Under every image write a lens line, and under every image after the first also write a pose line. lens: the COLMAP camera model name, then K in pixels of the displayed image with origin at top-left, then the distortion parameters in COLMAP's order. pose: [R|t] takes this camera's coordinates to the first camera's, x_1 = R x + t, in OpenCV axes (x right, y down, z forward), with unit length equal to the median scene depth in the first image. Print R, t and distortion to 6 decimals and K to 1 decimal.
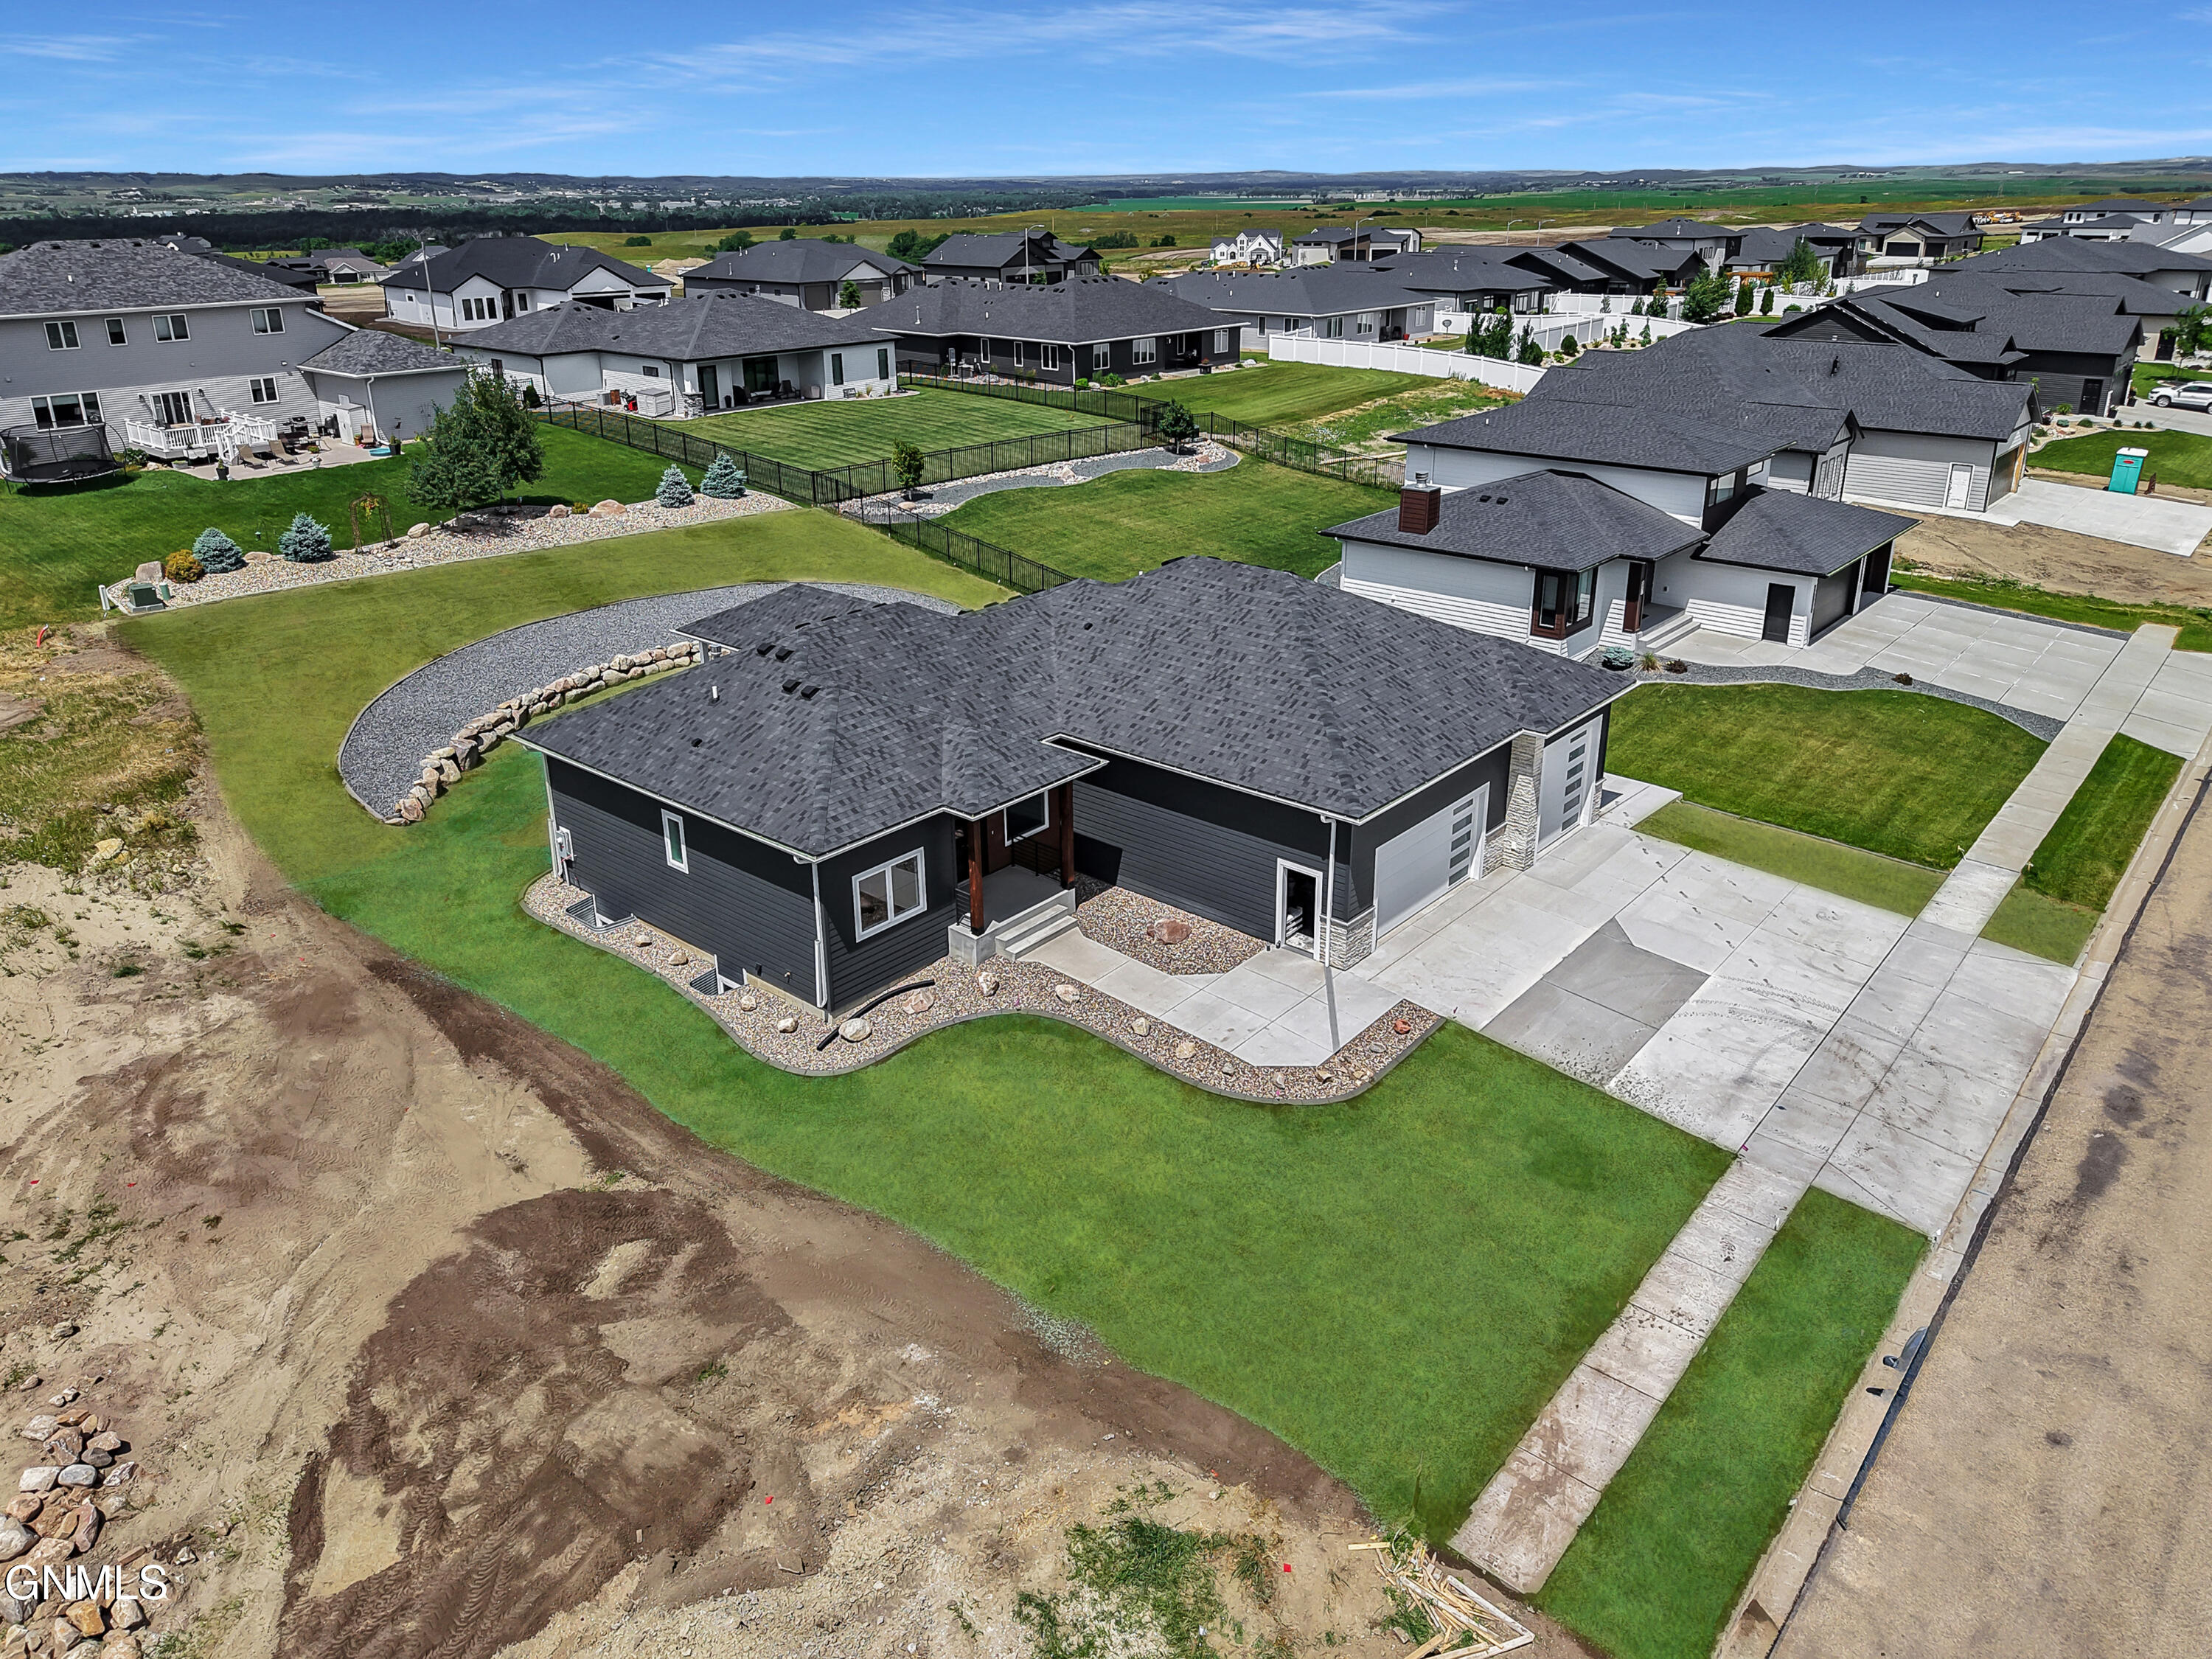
lens RADIAL K [[1547.2, 0, 1139.0], [0, 1547.2, 738.8], [0, 0, 1]] dist [0.009824, 0.001808]
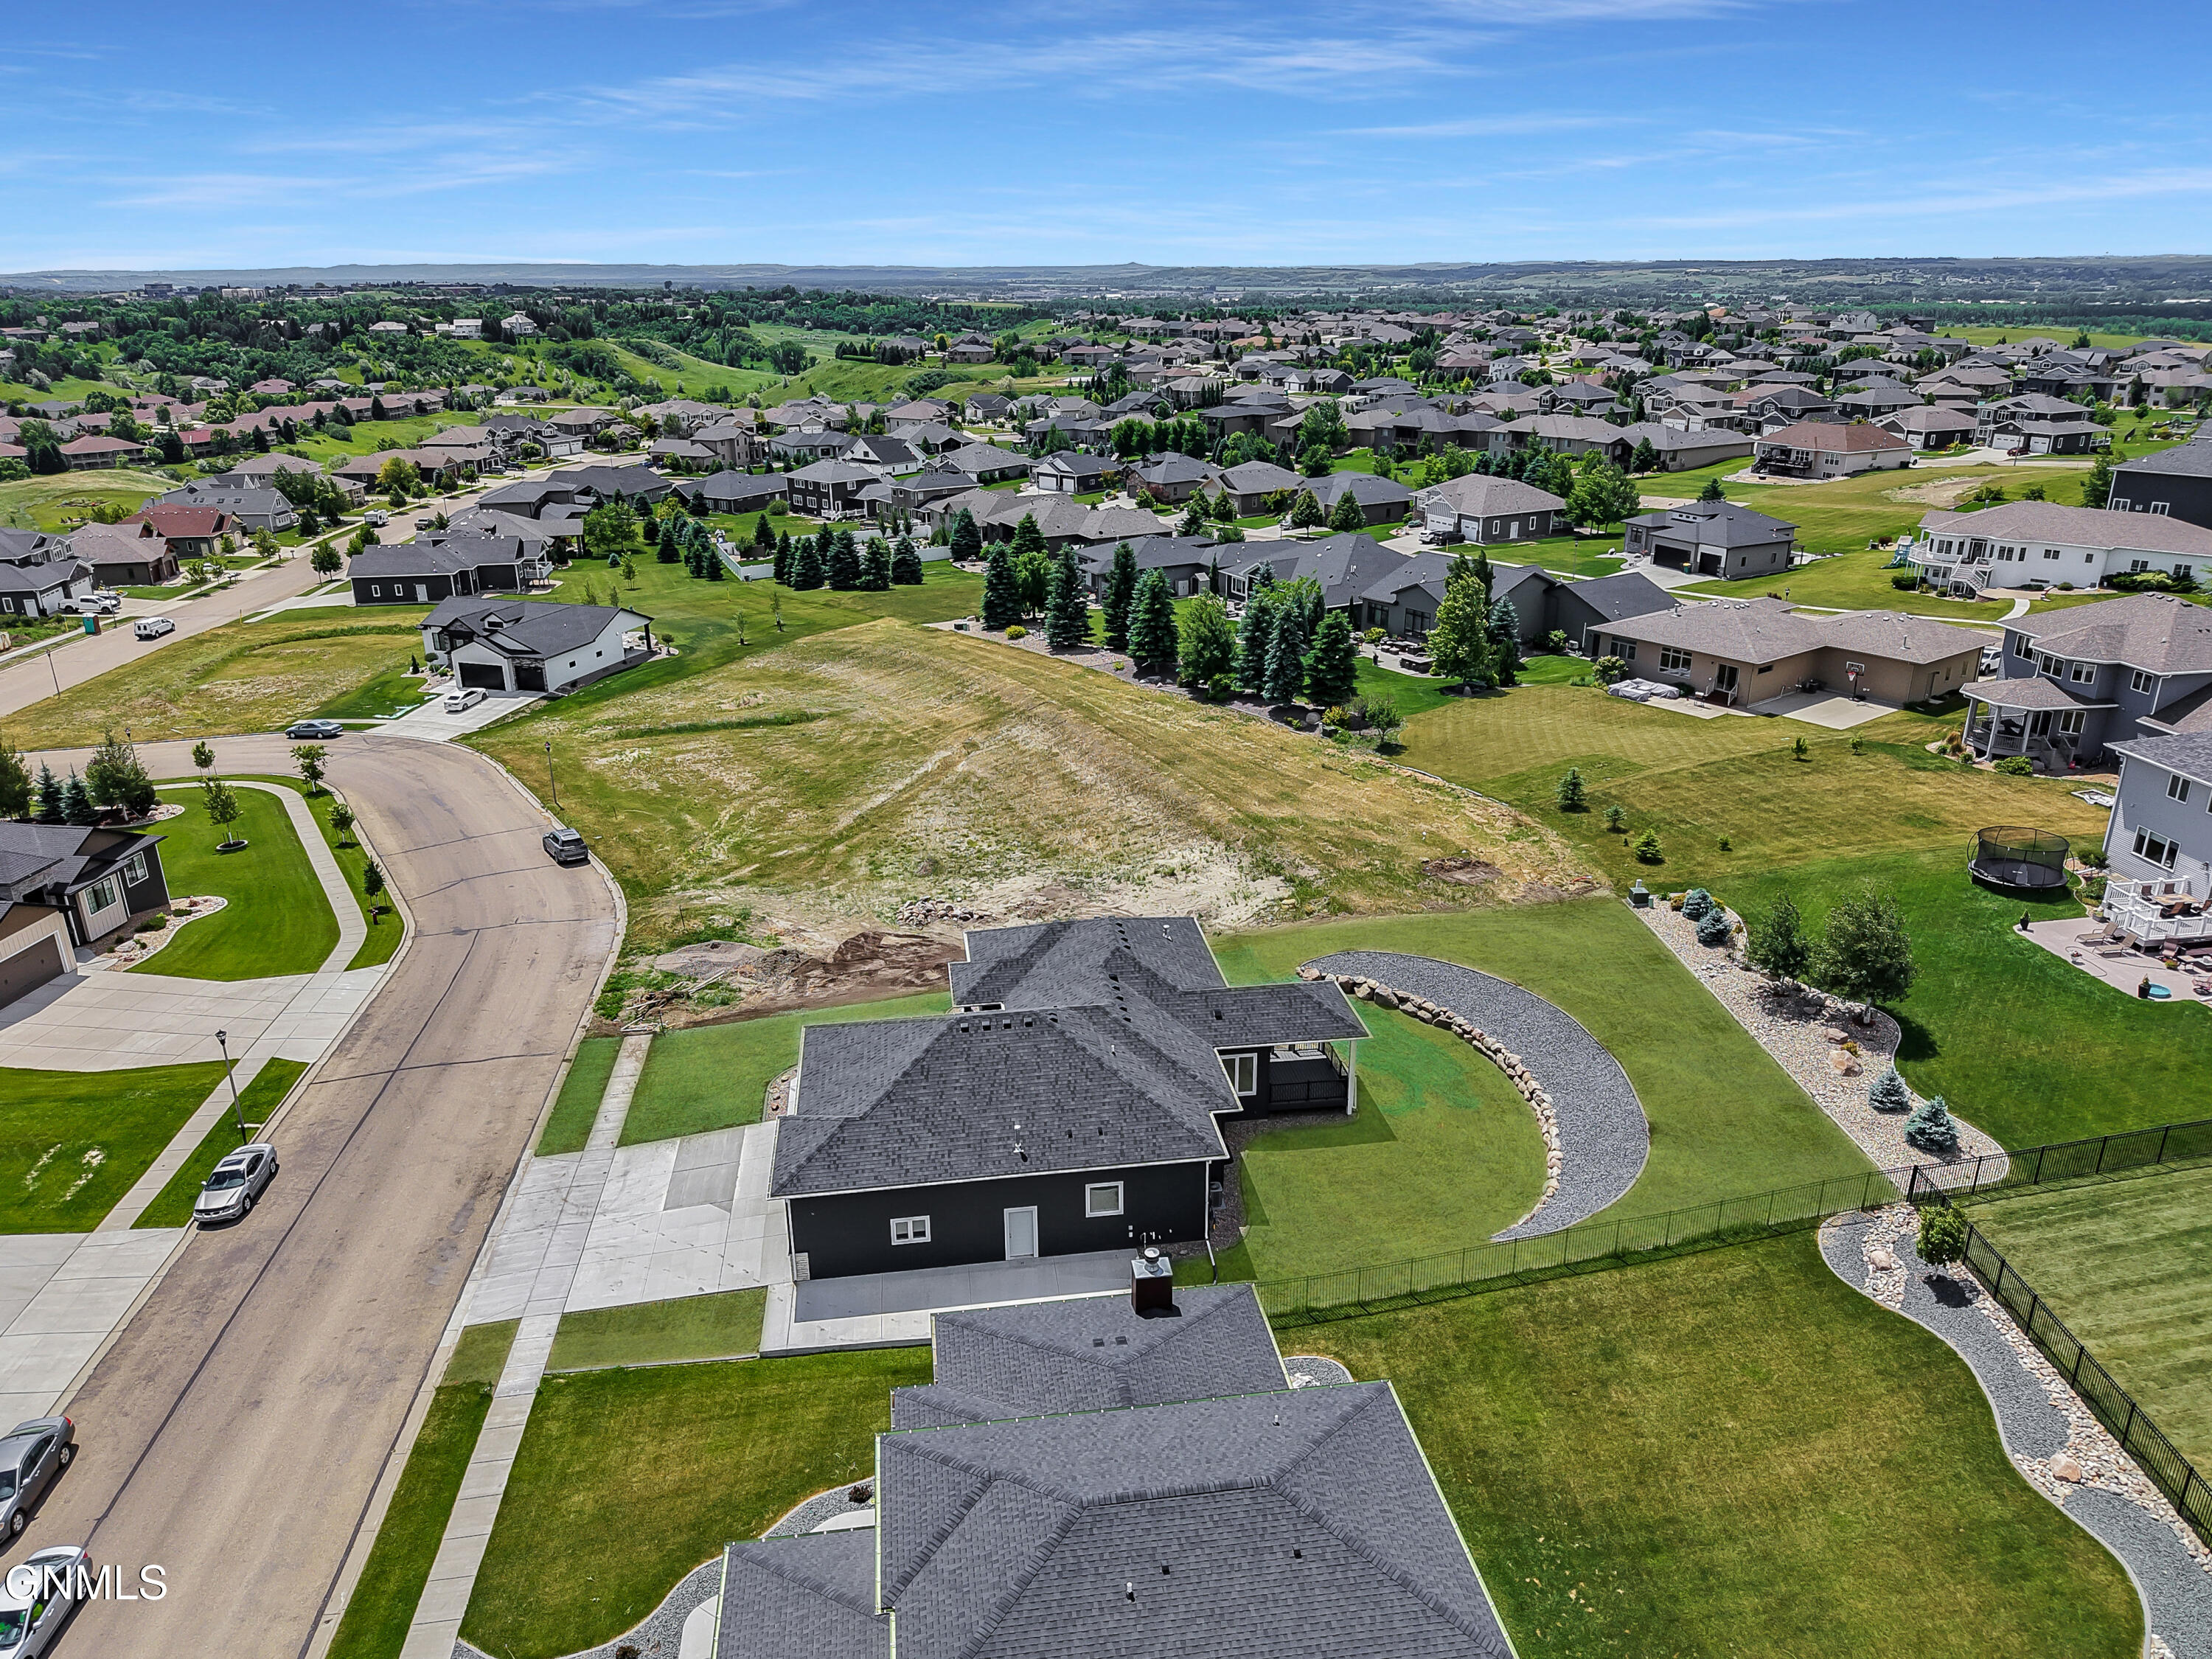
lens RADIAL K [[1487.6, 0, 1106.0], [0, 1487.6, 829.5], [0, 0, 1]] dist [0.078559, -0.111603]
pose [[-0.669220, 0.274736, -0.690409, 1.125909], [-0.240111, 0.799337, 0.550824, -1.295481], [0.703200, 0.534398, -0.468965, 1.984322]]
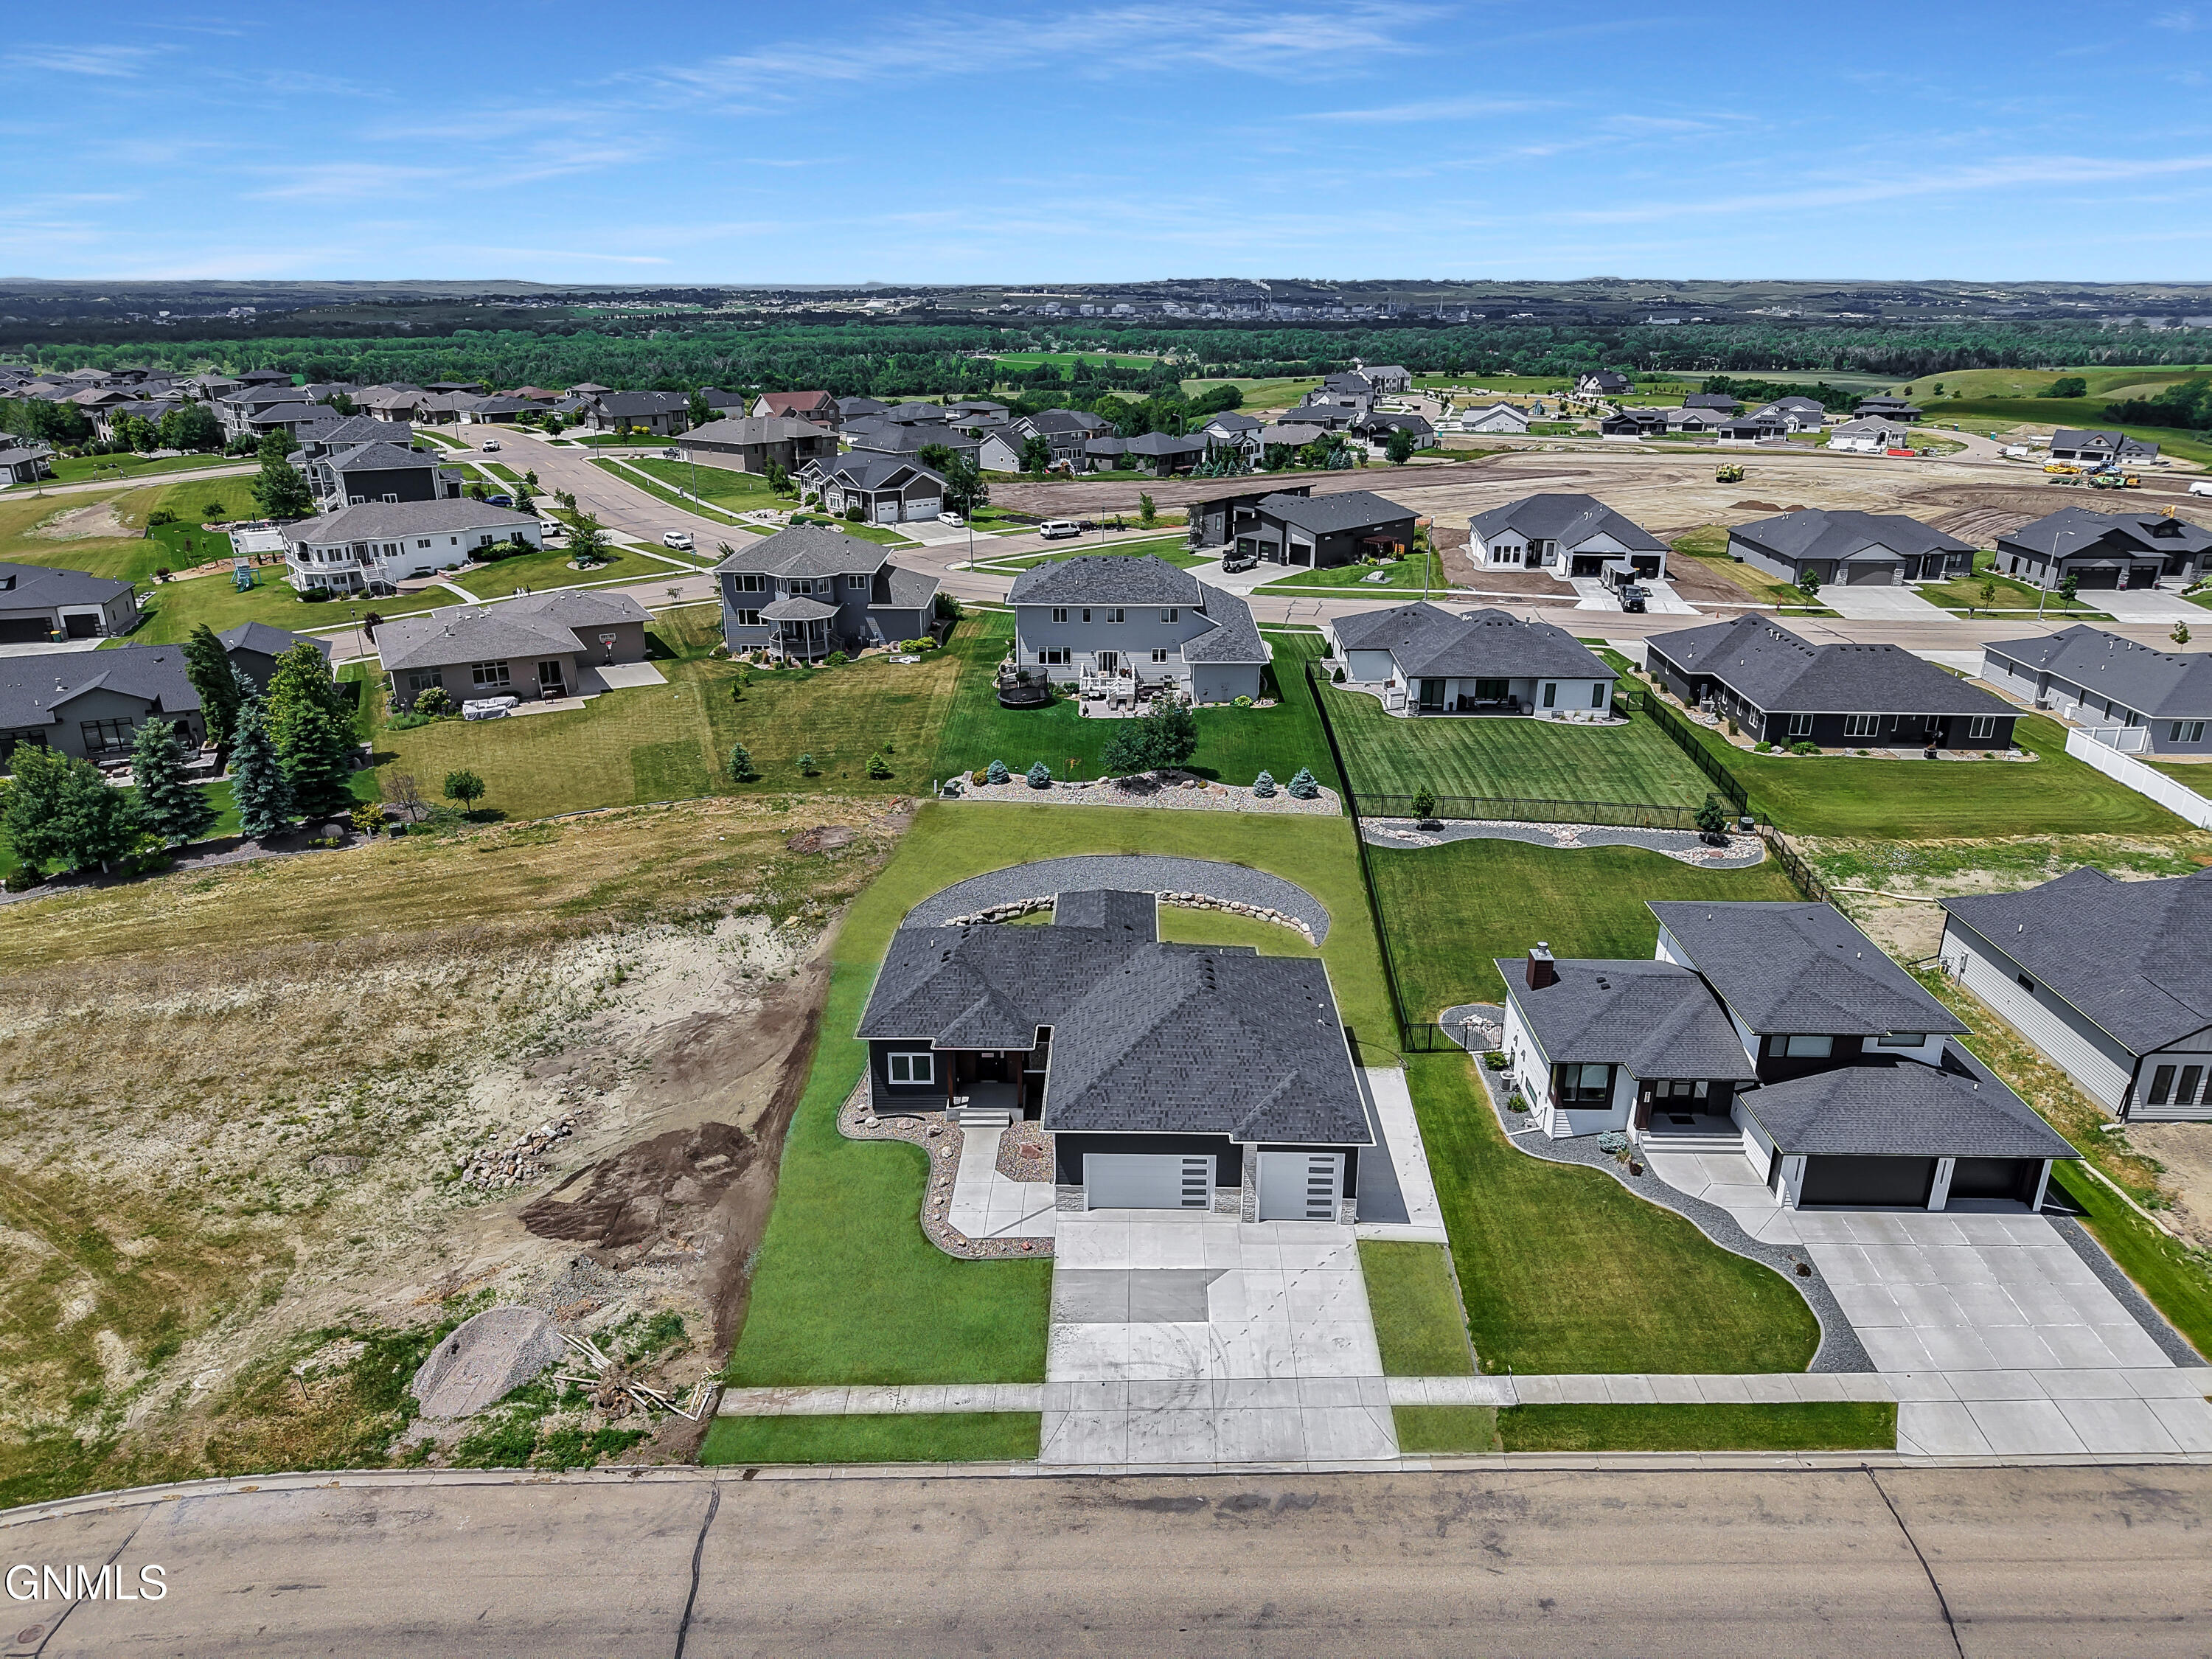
lens RADIAL K [[1487.6, 0, 1106.0], [0, 1487.6, 829.5], [0, 0, 1]] dist [0.078559, -0.111603]
pose [[0.629914, 0.275140, -0.726297, 1.325134], [-0.272560, 0.953984, 0.125005, -0.510626], [0.727269, 0.119217, 0.675919, -0.187170]]
